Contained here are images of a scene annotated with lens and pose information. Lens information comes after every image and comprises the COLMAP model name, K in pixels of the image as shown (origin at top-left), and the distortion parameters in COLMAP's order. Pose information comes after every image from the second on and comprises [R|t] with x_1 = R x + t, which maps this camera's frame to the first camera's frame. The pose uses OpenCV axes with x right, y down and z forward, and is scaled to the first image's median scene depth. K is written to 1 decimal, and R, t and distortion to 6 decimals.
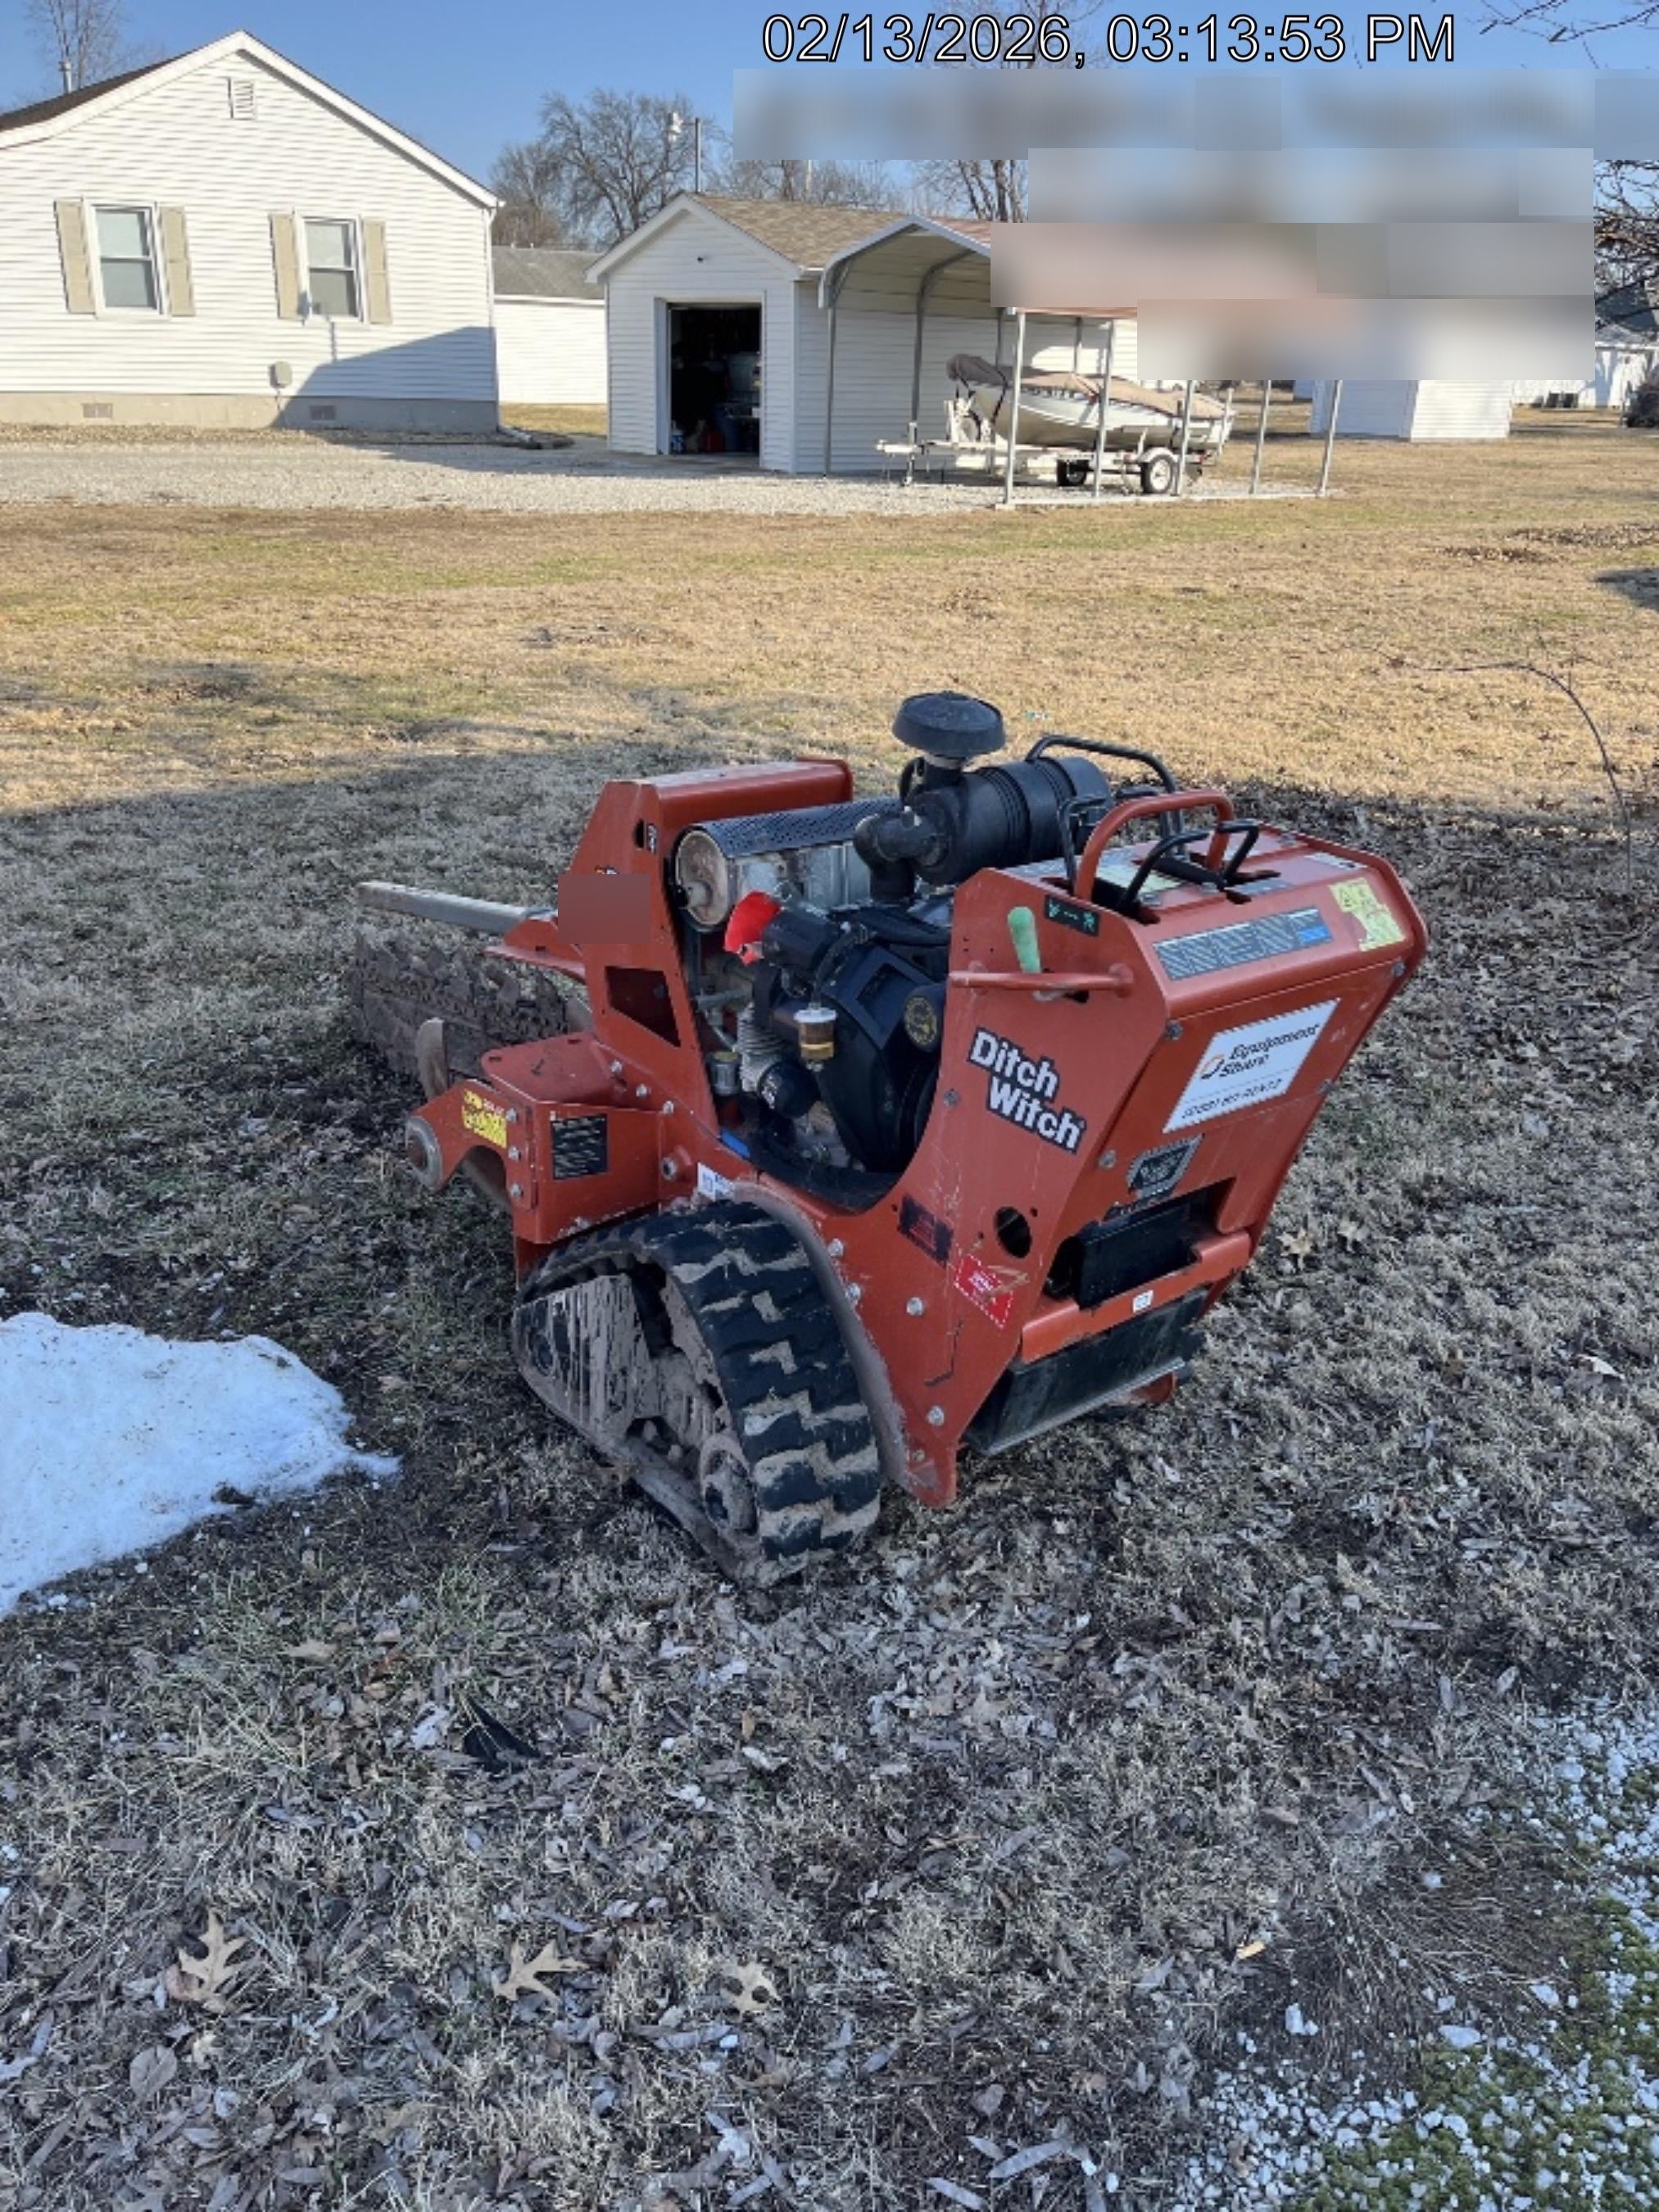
lens RADIAL K [[1653.5, 0, 829.5], [0, 1653.5, 1106.0], [0, 0, 1]] dist [0.056109, 0.000005]
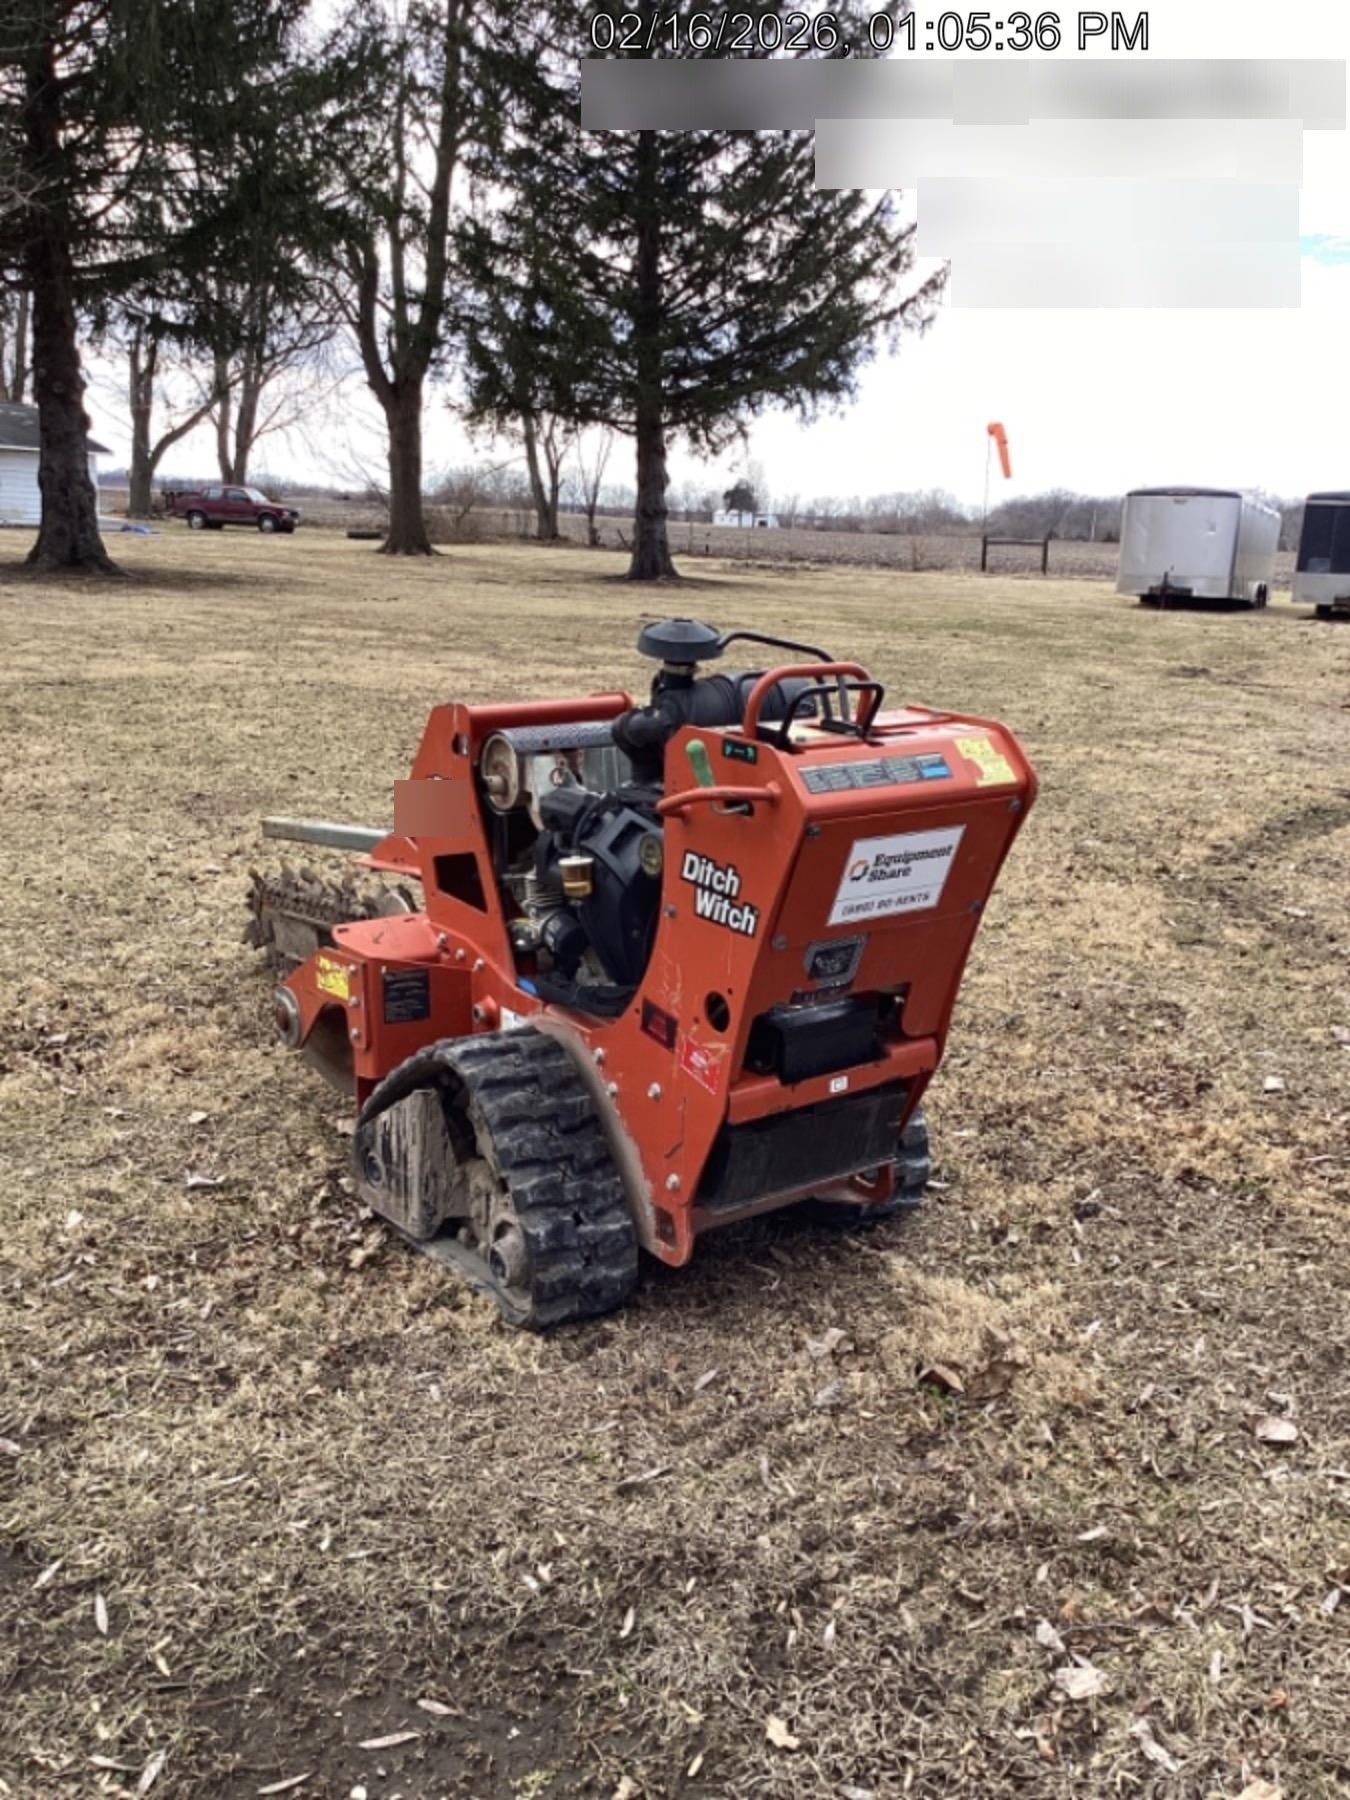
lens RADIAL K [[1594.0, 0, 675.0], [0, 1594.0, 900.0], [0, 0, 1]] dist [0.075157, 0.000308]
pose [[0.998449, -0.014943, -0.053640, 0.146063], [0.006179, 0.987100, -0.159987, 0.187779], [0.055338, 0.159407, 0.985661, -0.220753]]
